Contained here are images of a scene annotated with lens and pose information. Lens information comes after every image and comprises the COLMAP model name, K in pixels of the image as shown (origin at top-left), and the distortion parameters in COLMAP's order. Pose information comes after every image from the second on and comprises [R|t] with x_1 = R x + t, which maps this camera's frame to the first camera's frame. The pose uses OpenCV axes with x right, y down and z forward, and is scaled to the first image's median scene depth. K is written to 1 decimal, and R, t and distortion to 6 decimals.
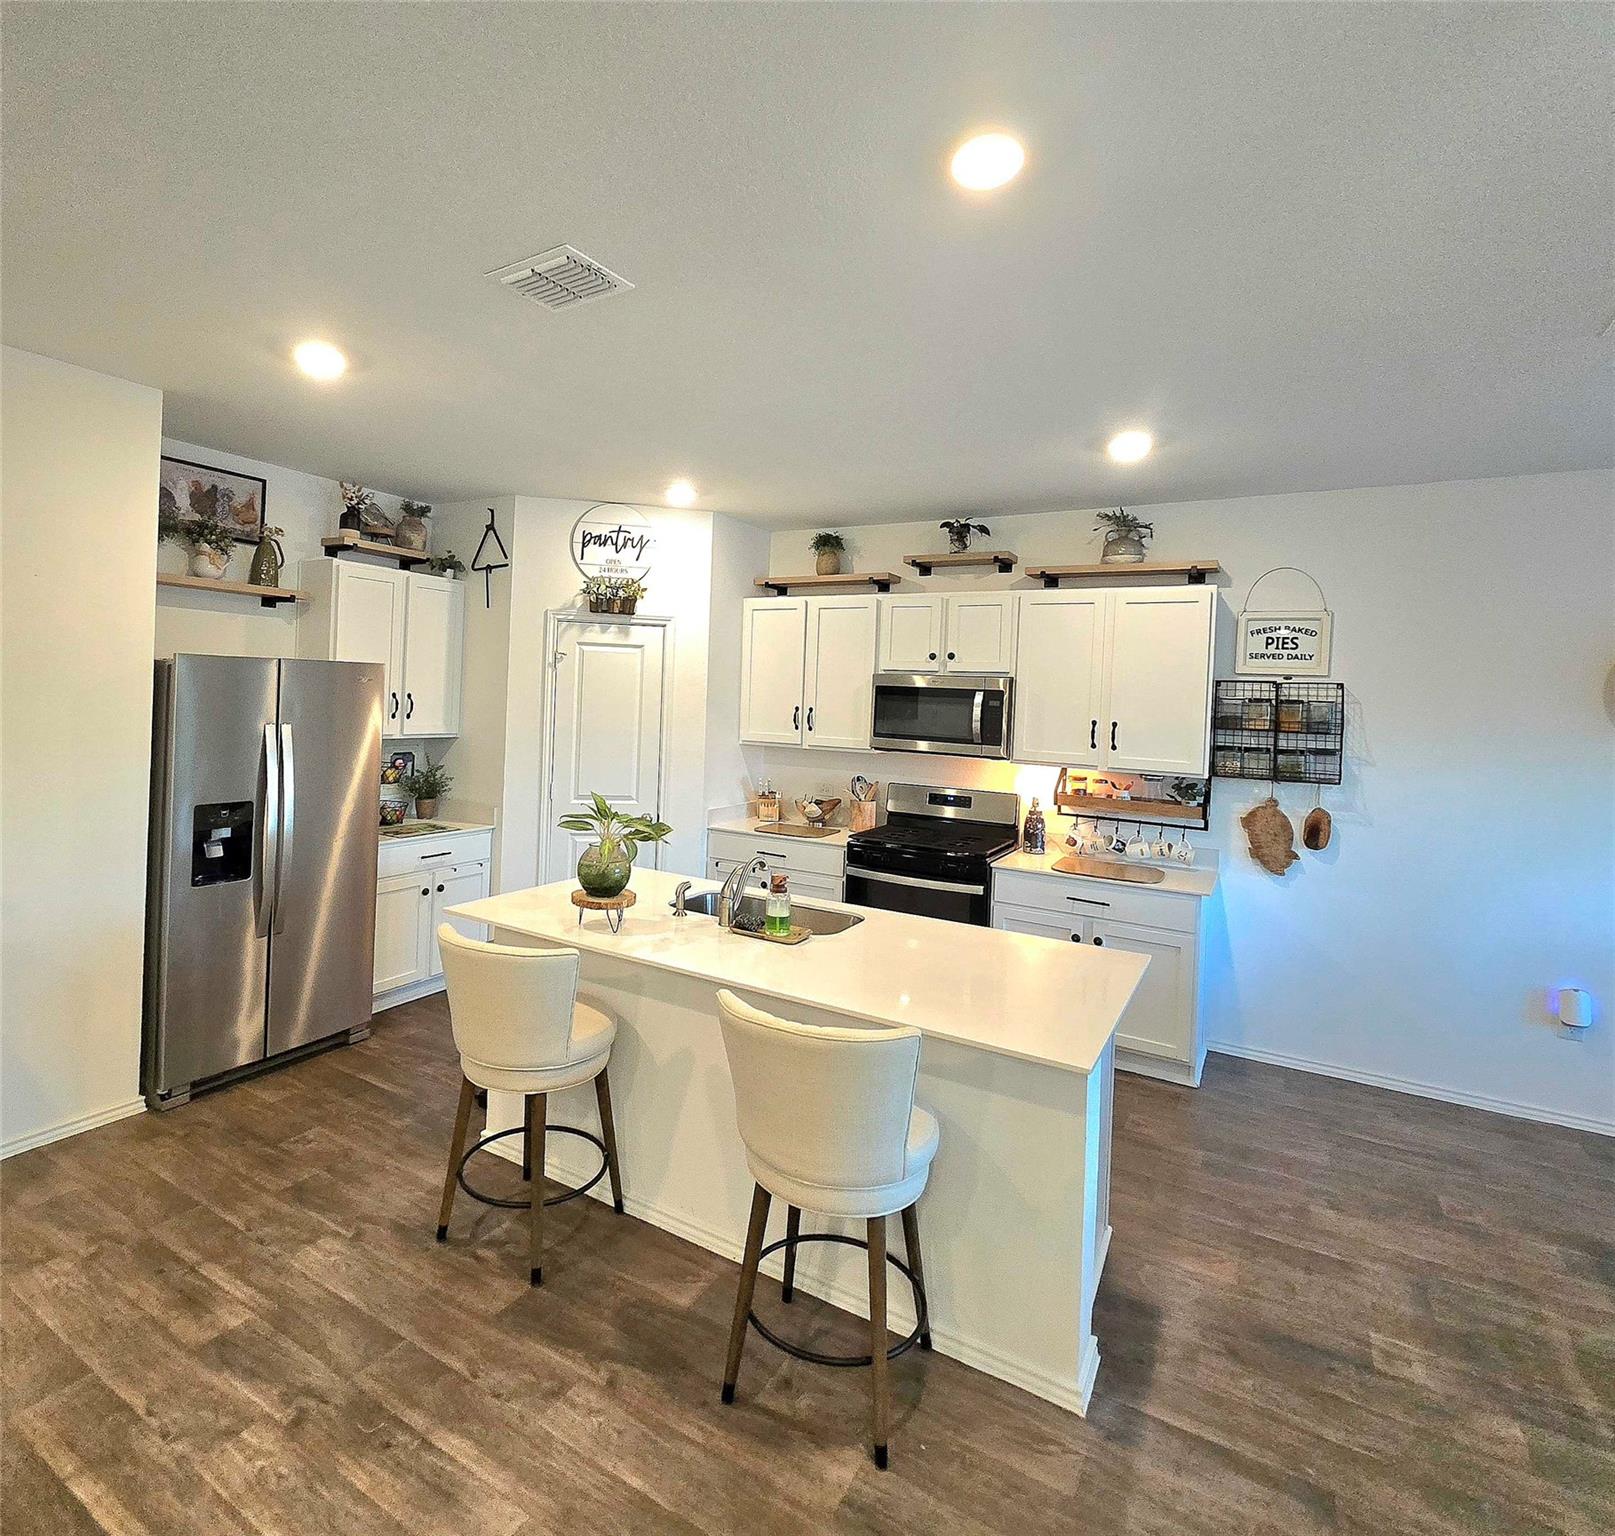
lens RADIAL K [[872.7, 0, 723.6], [0, 872.7, 703.0], [0, 0, 1]] dist [0.001072, -0.000615]
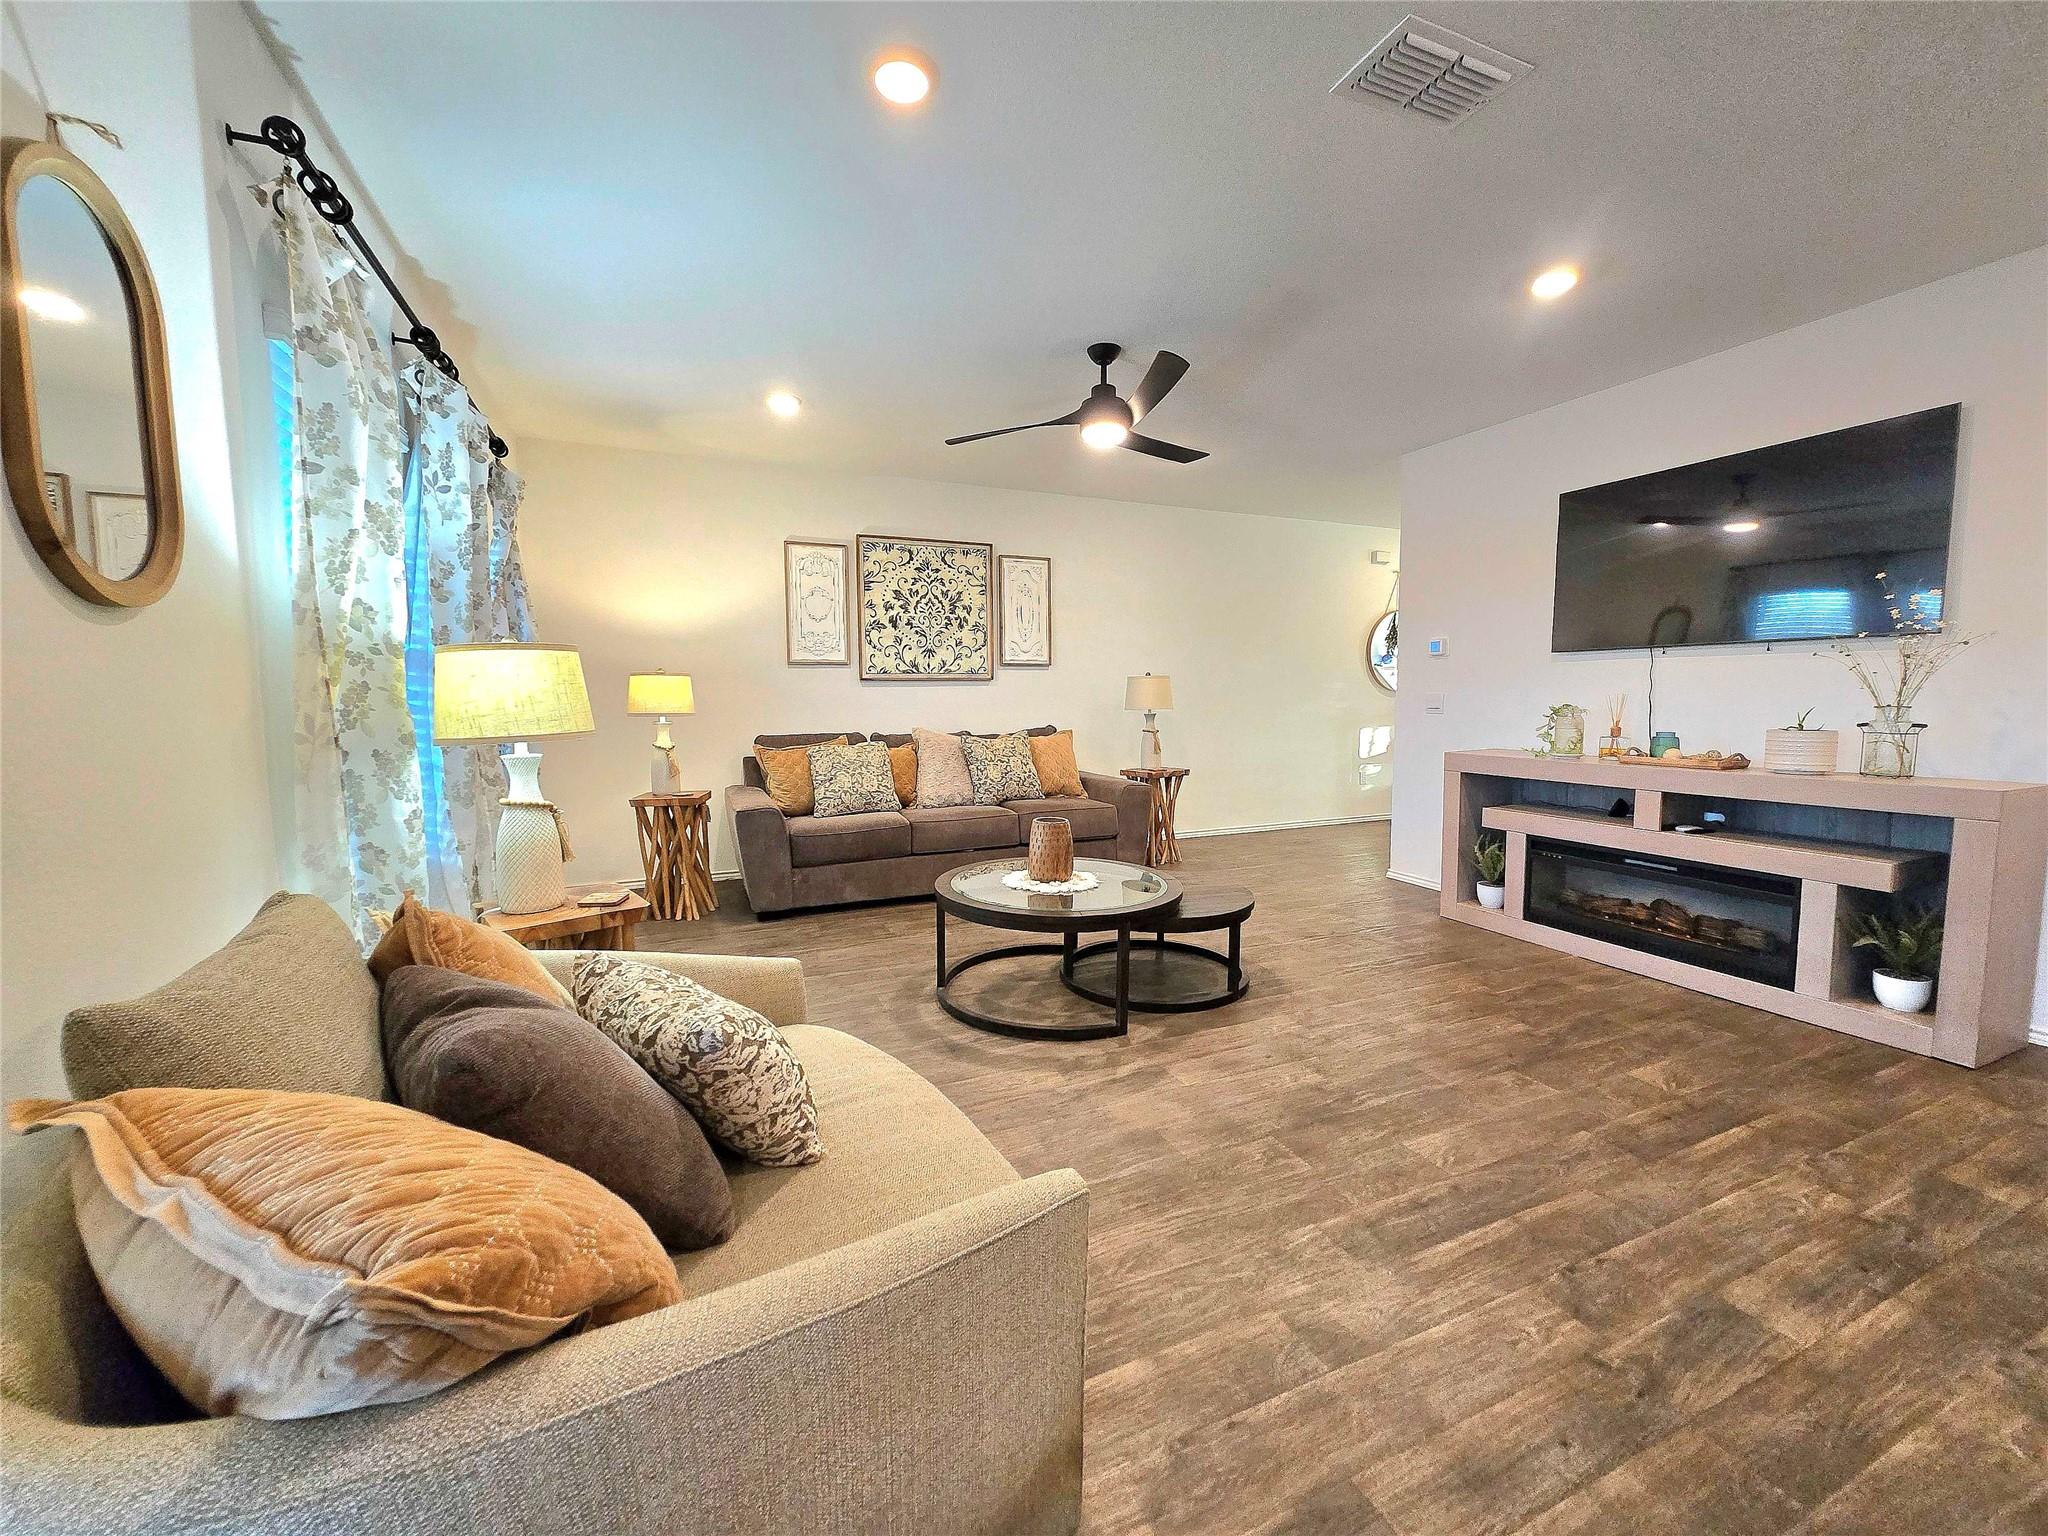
lens RADIAL K [[802.4, 0, 1027.8], [0, 802.4, 764.5], [0, 0, 1]] dist [0.000836, -0.000258]
pose [[-0.562246, 0.040403, -0.825983, 0.368604], [-0.023582, 0.997616, 0.064850, 0.105488], [0.826634, 0.055940, -0.559953, 0.297458]]
